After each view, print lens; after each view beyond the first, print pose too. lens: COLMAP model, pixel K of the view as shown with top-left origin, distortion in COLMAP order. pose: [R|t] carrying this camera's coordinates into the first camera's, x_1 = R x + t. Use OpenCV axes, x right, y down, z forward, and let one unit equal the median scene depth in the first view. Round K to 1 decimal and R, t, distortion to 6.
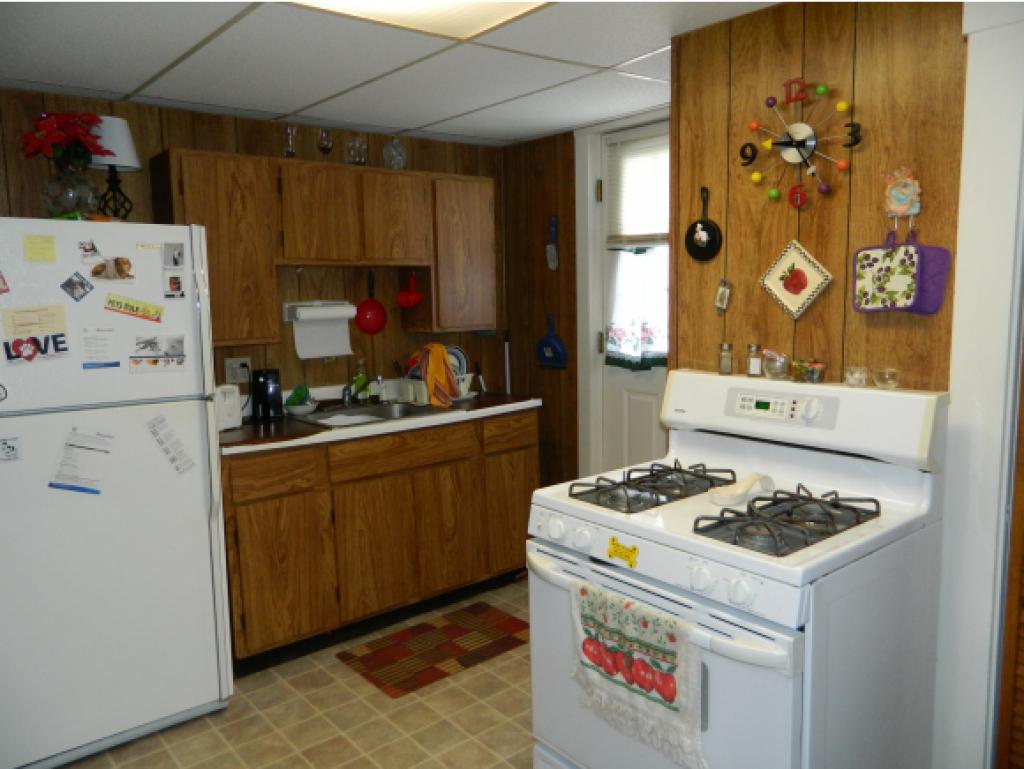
lens RADIAL K [[753.8, 0, 512.0], [0, 753.8, 384.5], [0, 0, 1]] dist [-0.000326, -0.006402]
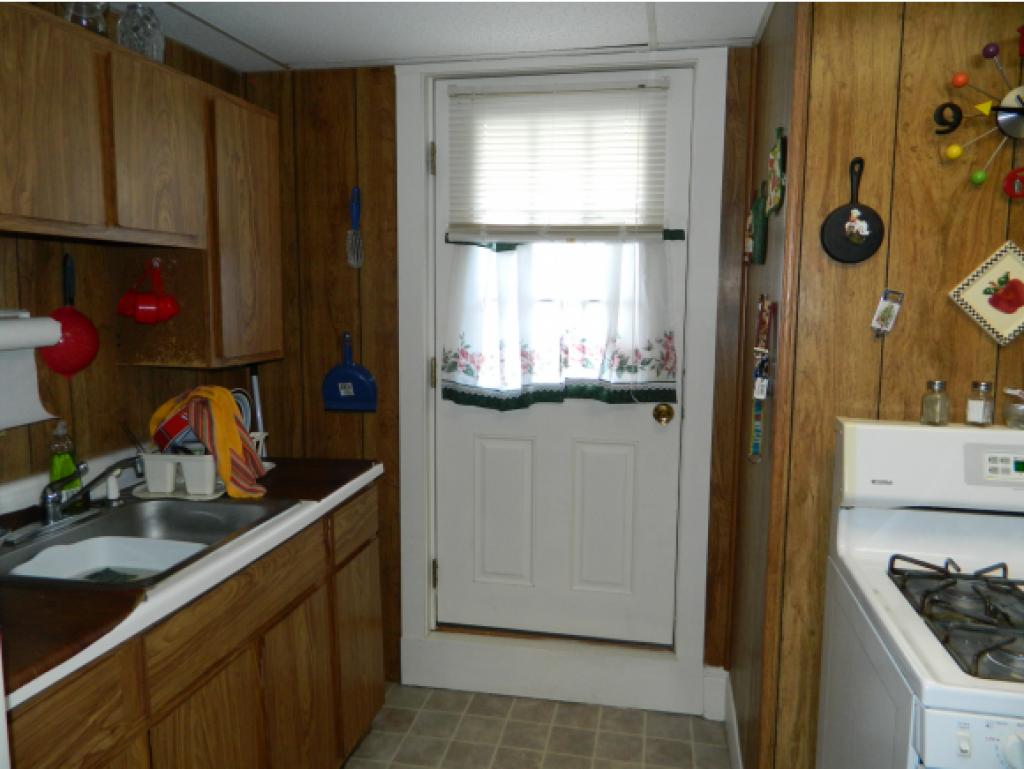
lens RADIAL K [[753.8, 0, 512.0], [0, 753.8, 384.5], [0, 0, 1]] dist [-0.000326, -0.006402]
pose [[0.782219, -0.049392, 0.621042, -0.348493], [0.057534, 0.998320, 0.006932, -0.058906], [-0.620341, 0.030308, 0.783747, 0.516263]]
